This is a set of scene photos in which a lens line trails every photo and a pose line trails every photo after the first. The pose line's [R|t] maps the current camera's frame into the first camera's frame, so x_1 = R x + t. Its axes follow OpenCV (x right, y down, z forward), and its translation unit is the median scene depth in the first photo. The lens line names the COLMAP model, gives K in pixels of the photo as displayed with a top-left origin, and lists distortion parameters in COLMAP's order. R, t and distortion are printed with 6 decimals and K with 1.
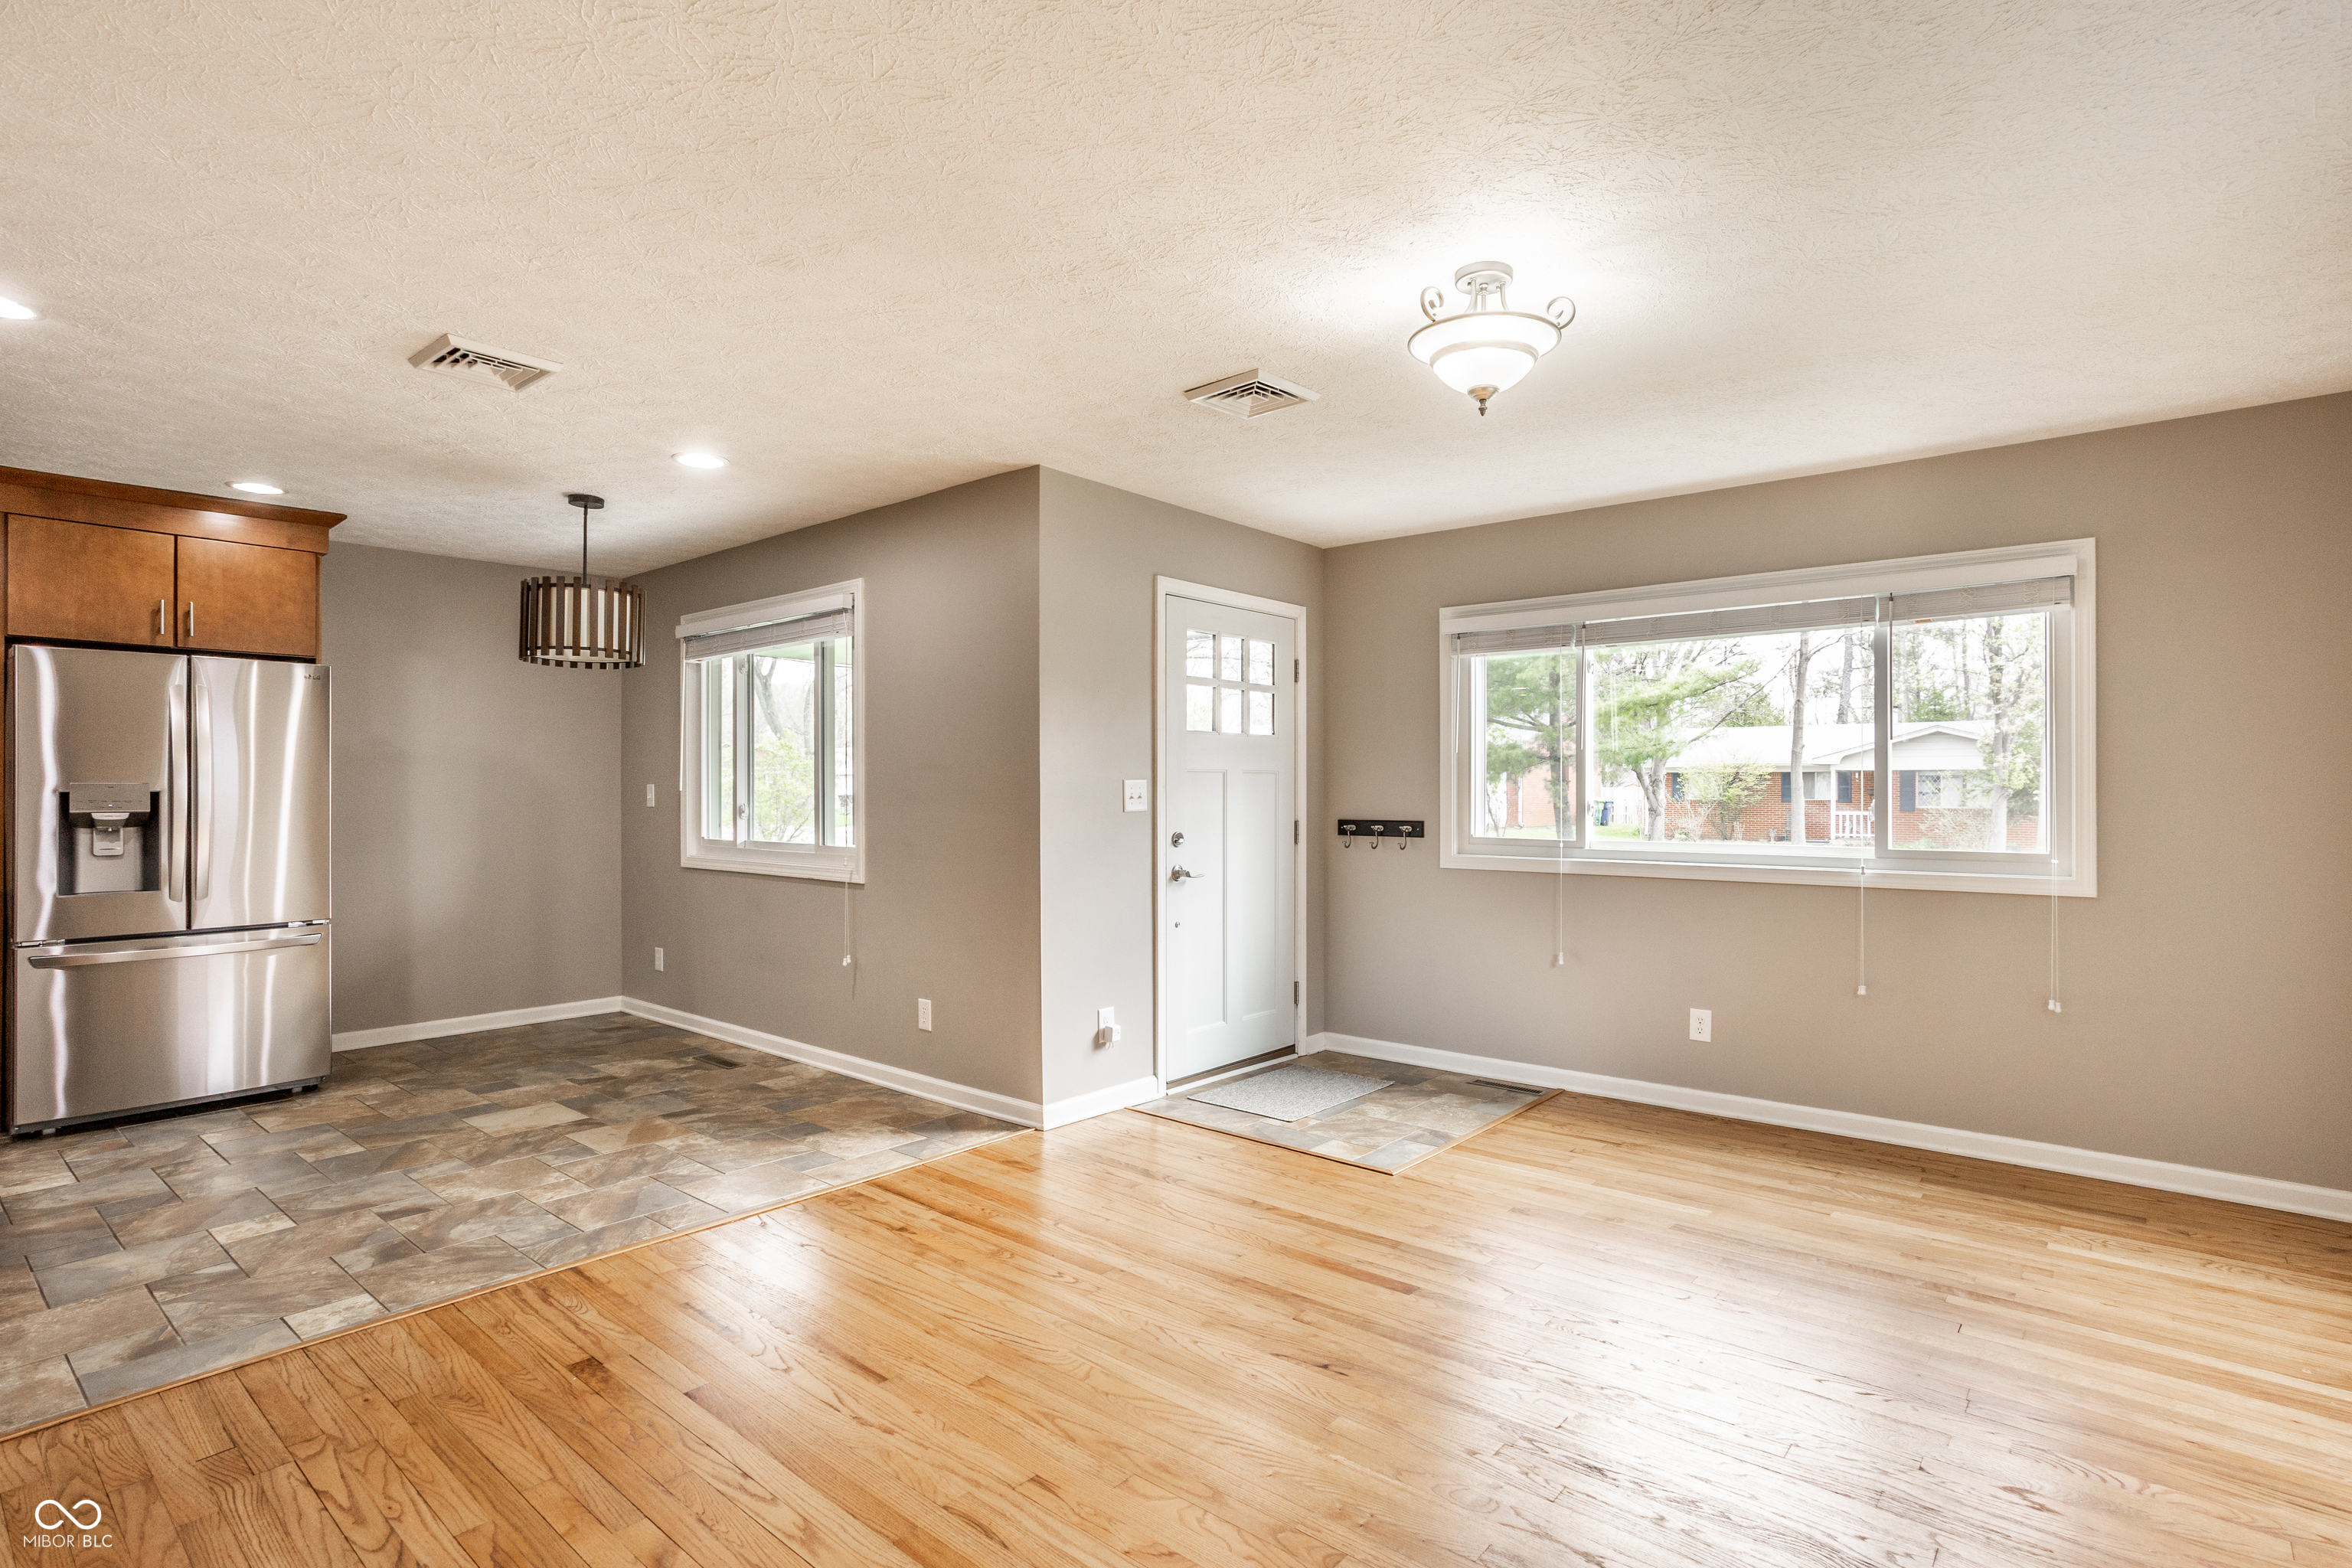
lens RADIAL K [[1174.2, 0, 1206.1], [0, 1174.2, 779.9], [0, 0, 1]] dist [-0.037343, 0.025608]
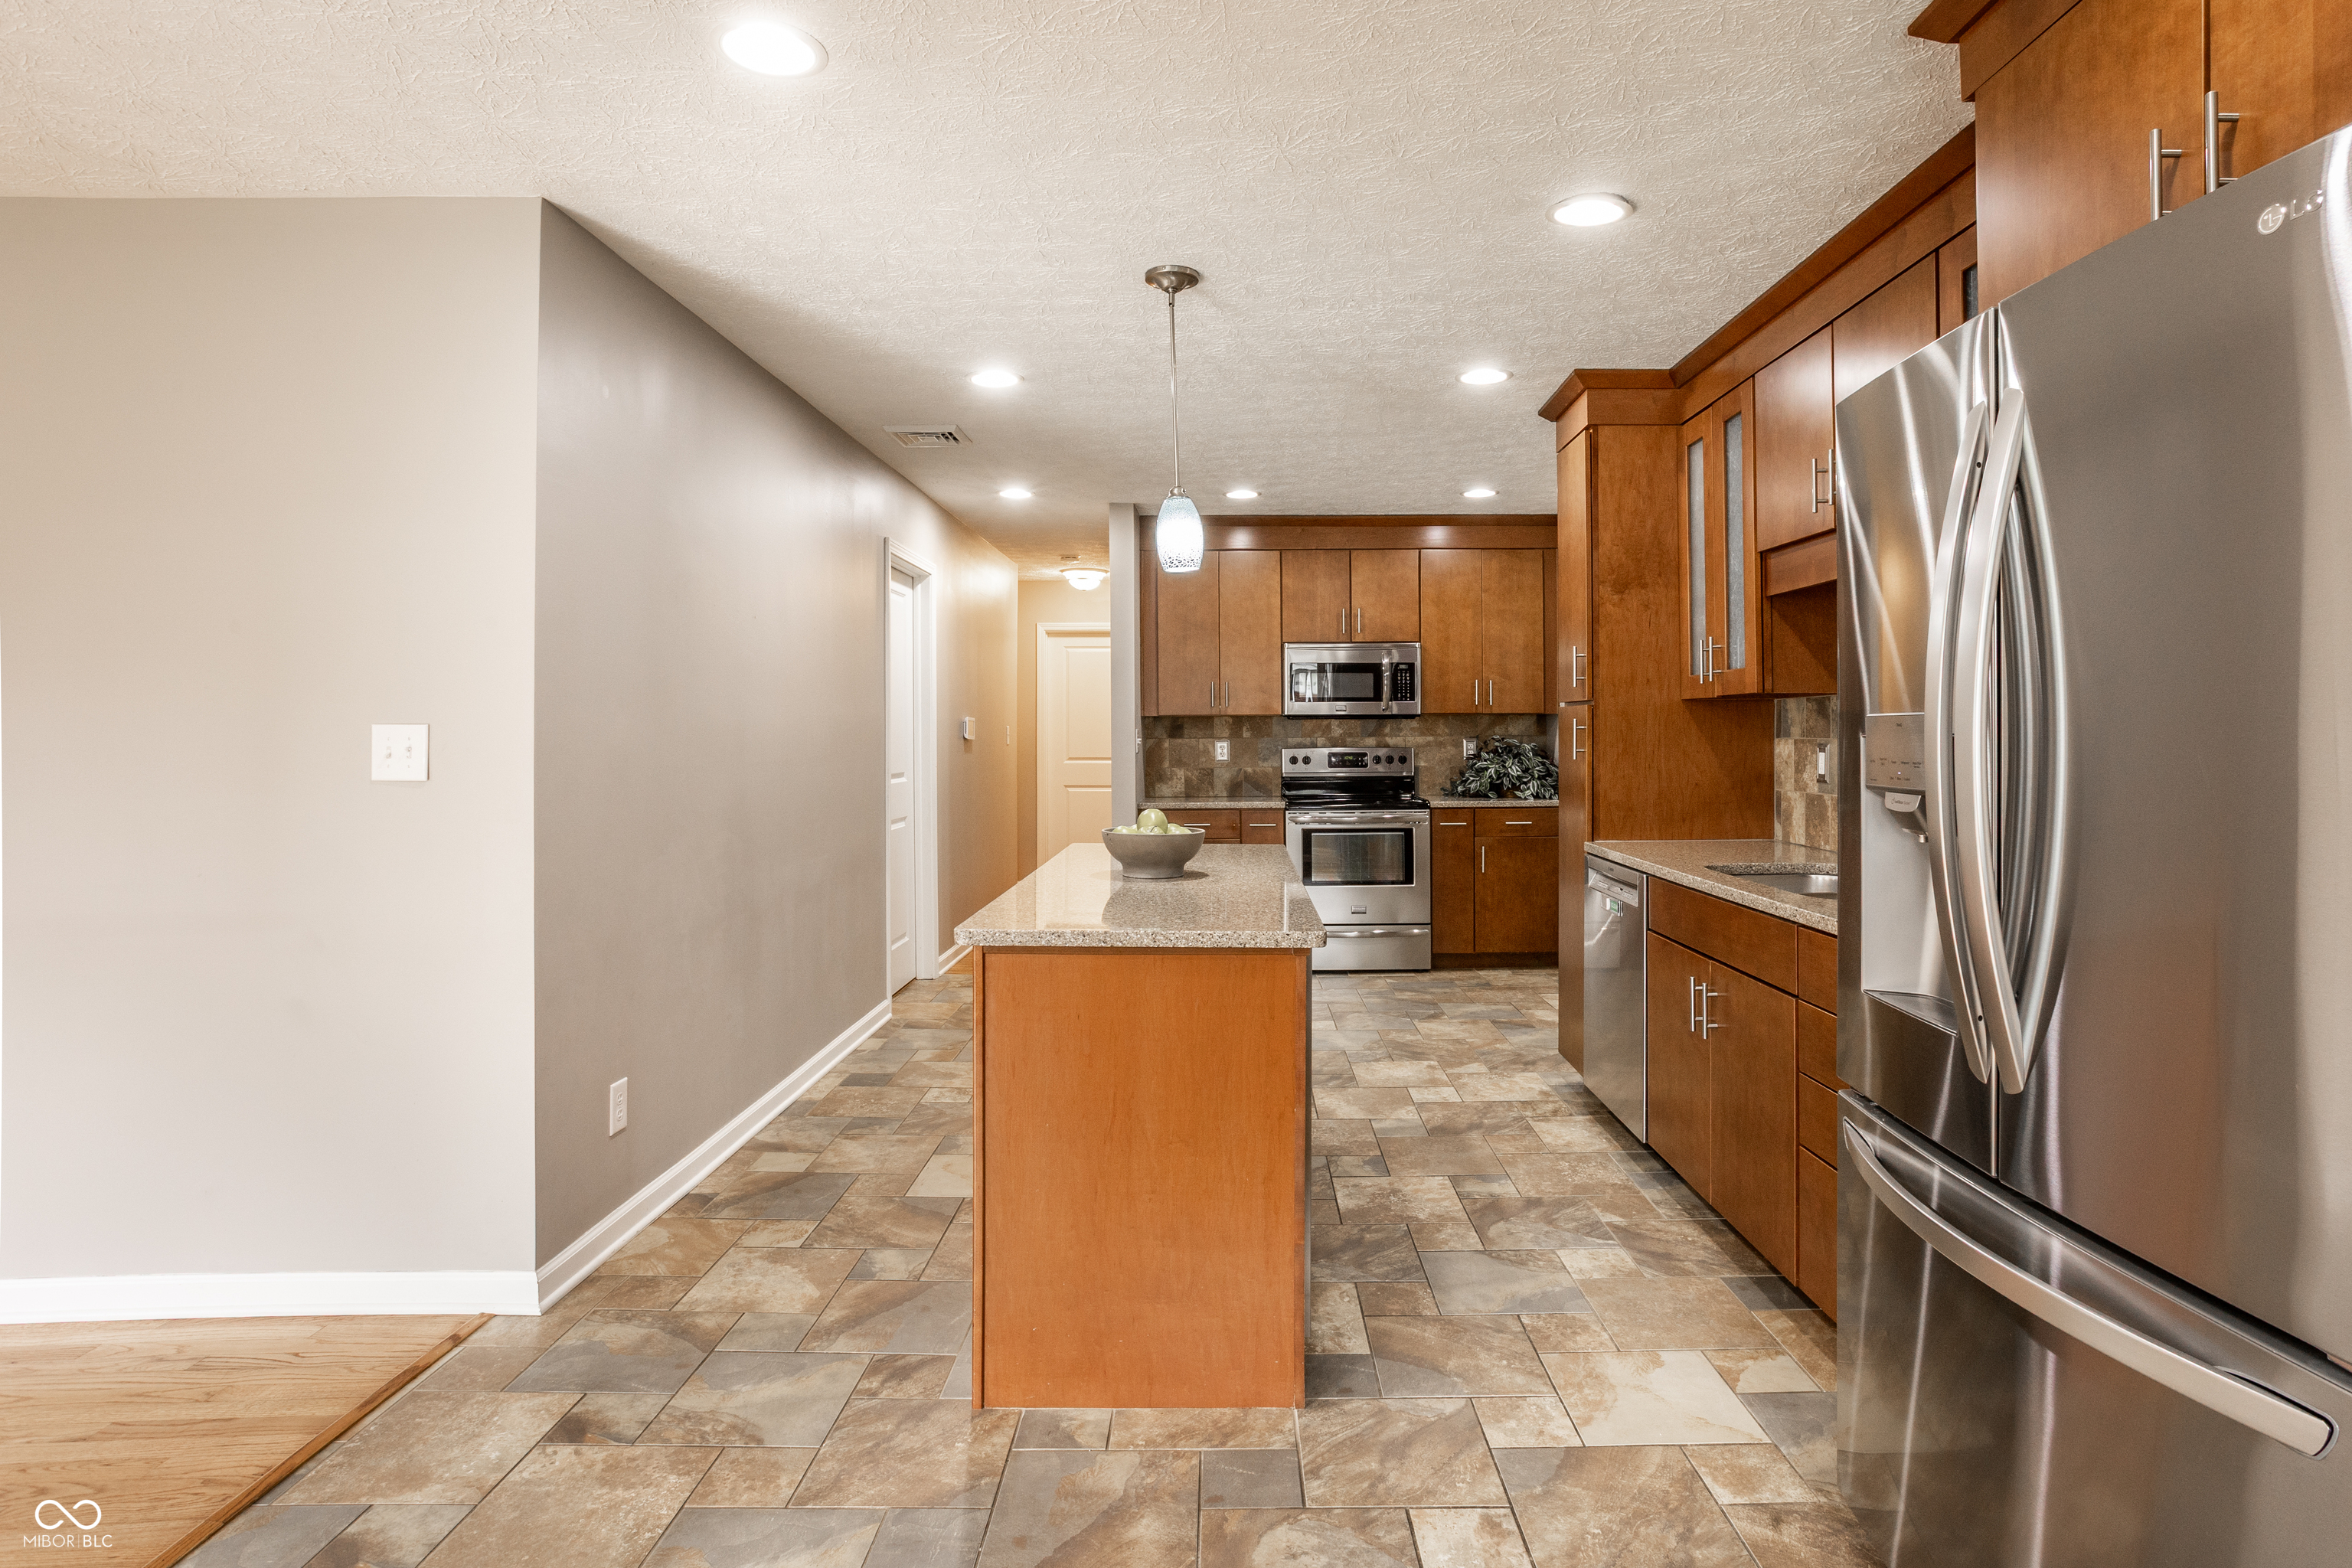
lens RADIAL K [[1230.6, 0, 1200.3], [0, 1230.6, 733.4], [0, 0, 1]] dist [-0.026711, 0.007844]
pose [[-0.773129, 0.003873, -0.634237, -0.491543], [0.008332, 0.999957, -0.004051, 0.008147], [0.634194, -0.008417, -0.773128, 1.094417]]
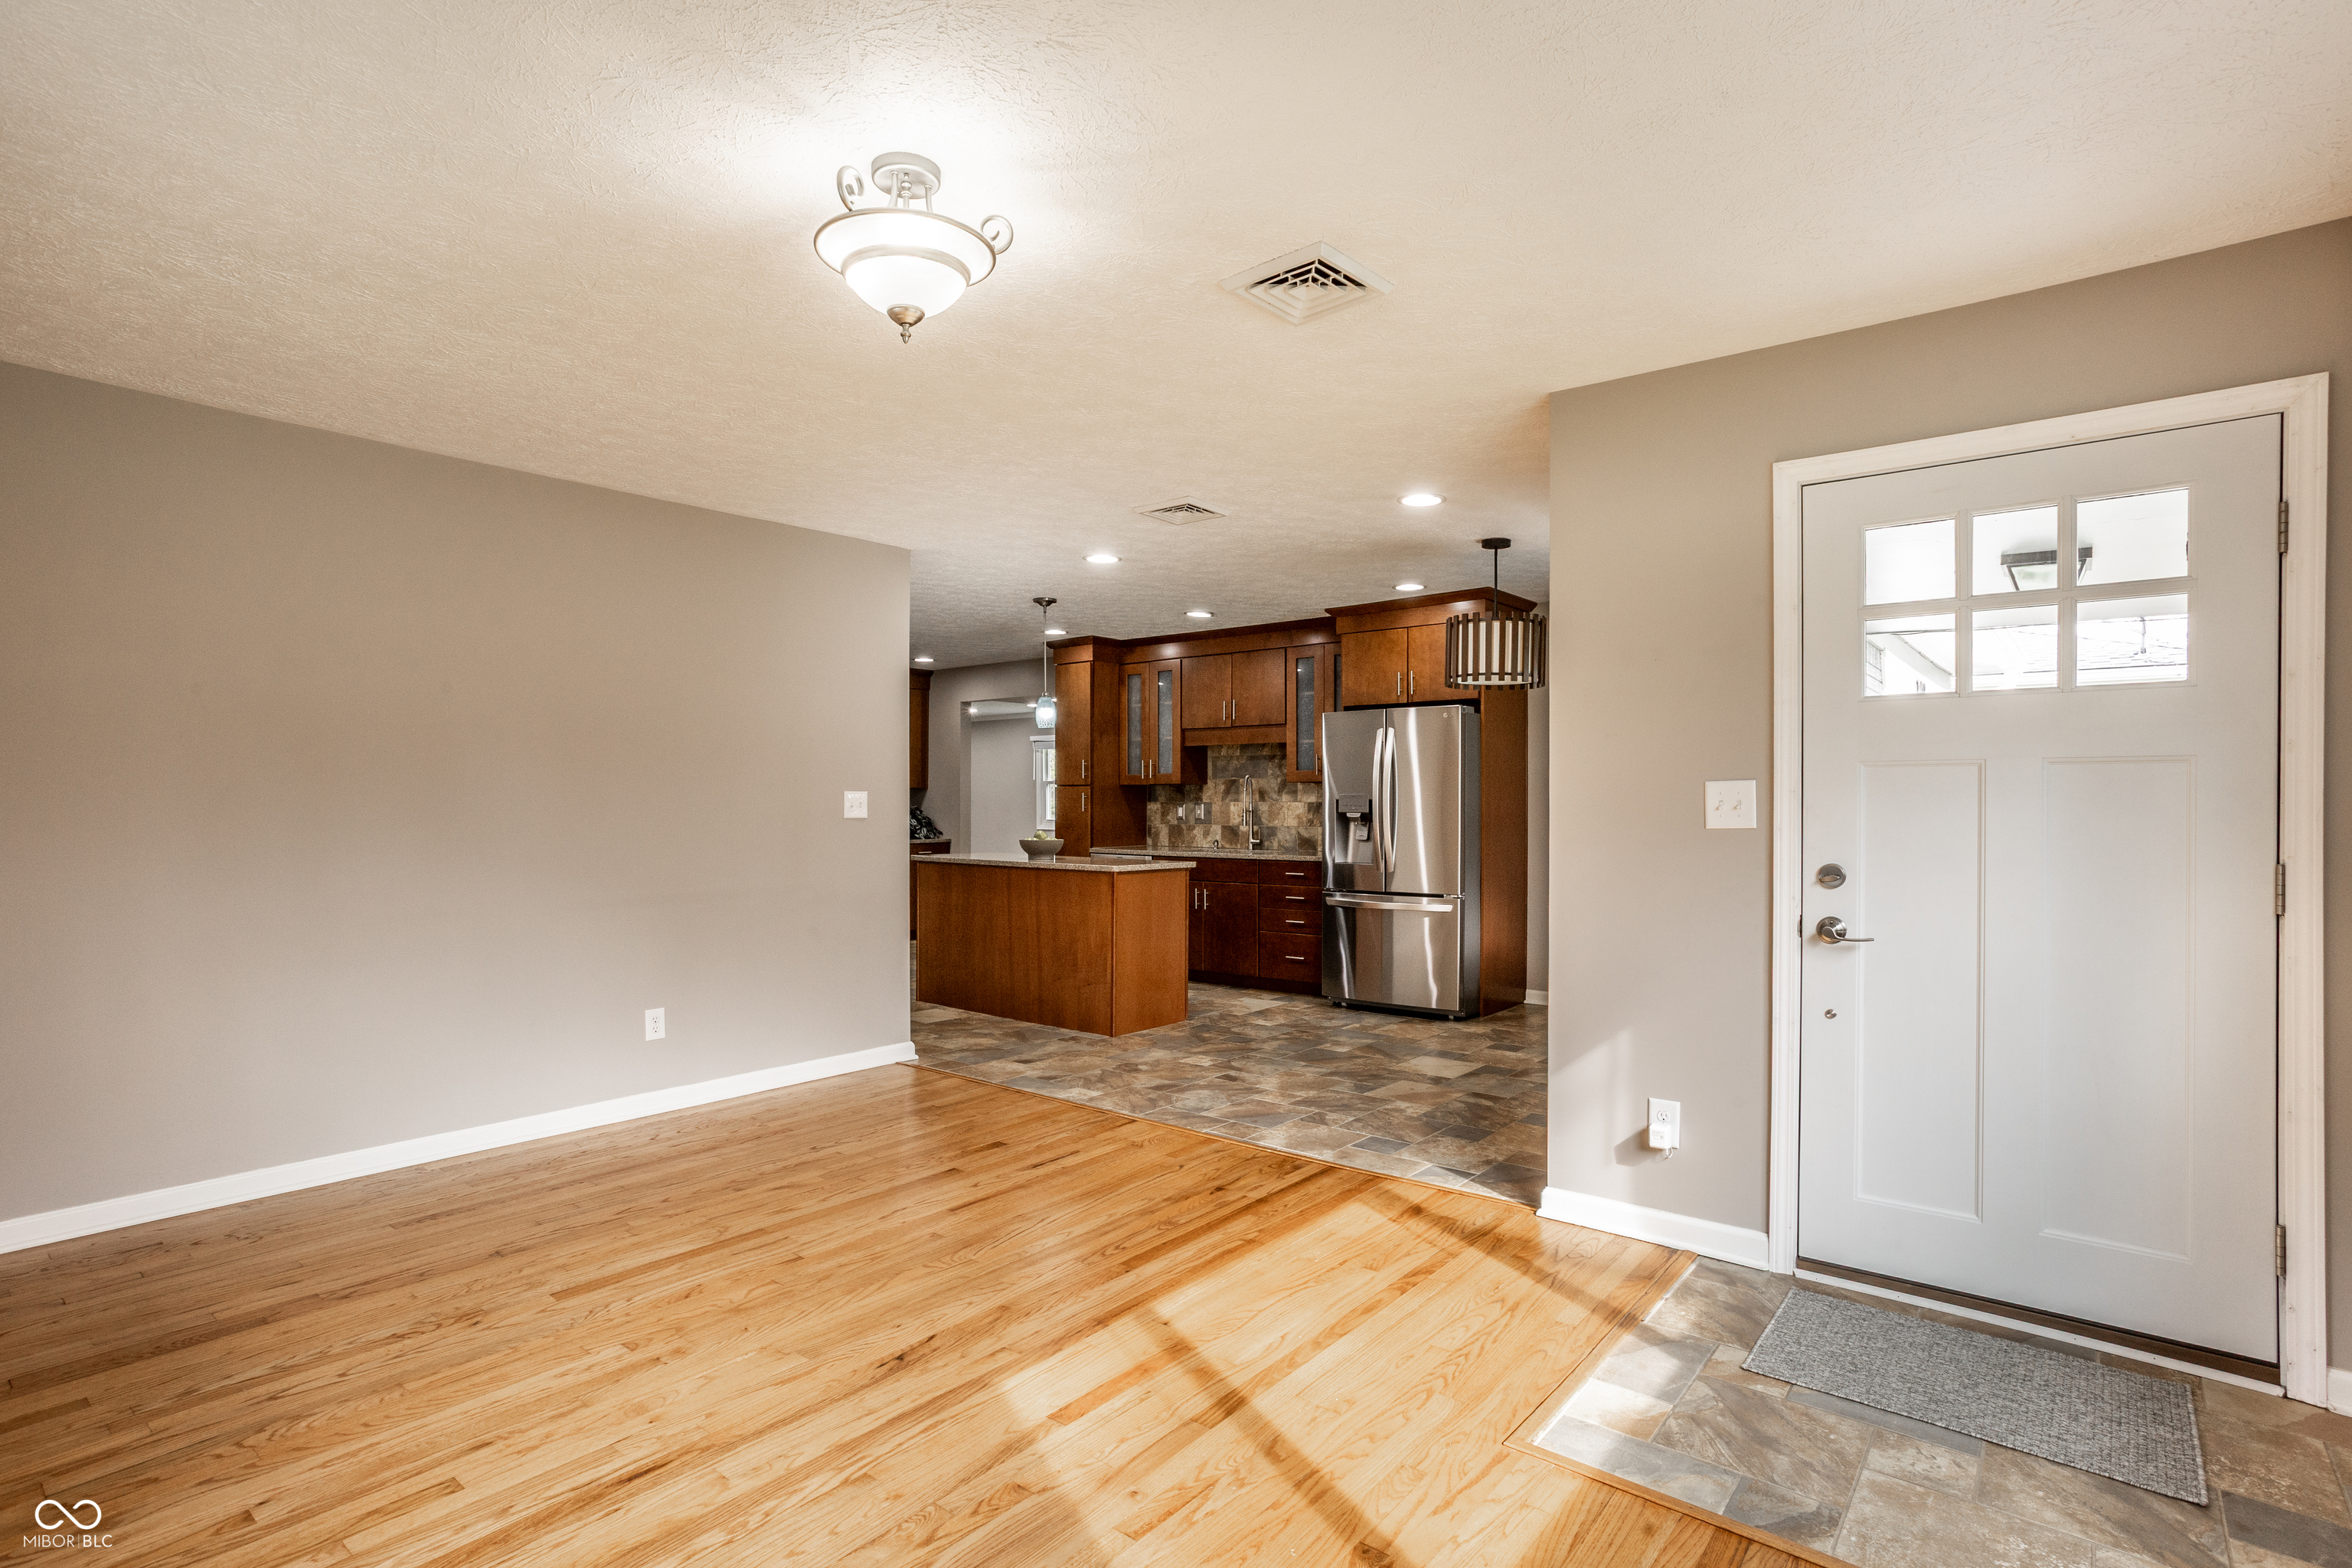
lens RADIAL K [[1174.2, 0, 1155.5], [0, 1174.2, 810.8], [0, 0, 1]] dist [-0.037343, 0.025608]
pose [[-0.010149, 0.008852, -0.999909, 0.634101], [0.006174, 0.999942, 0.008790, 0.009372], [0.999929, -0.006084, -0.010203, 0.703246]]
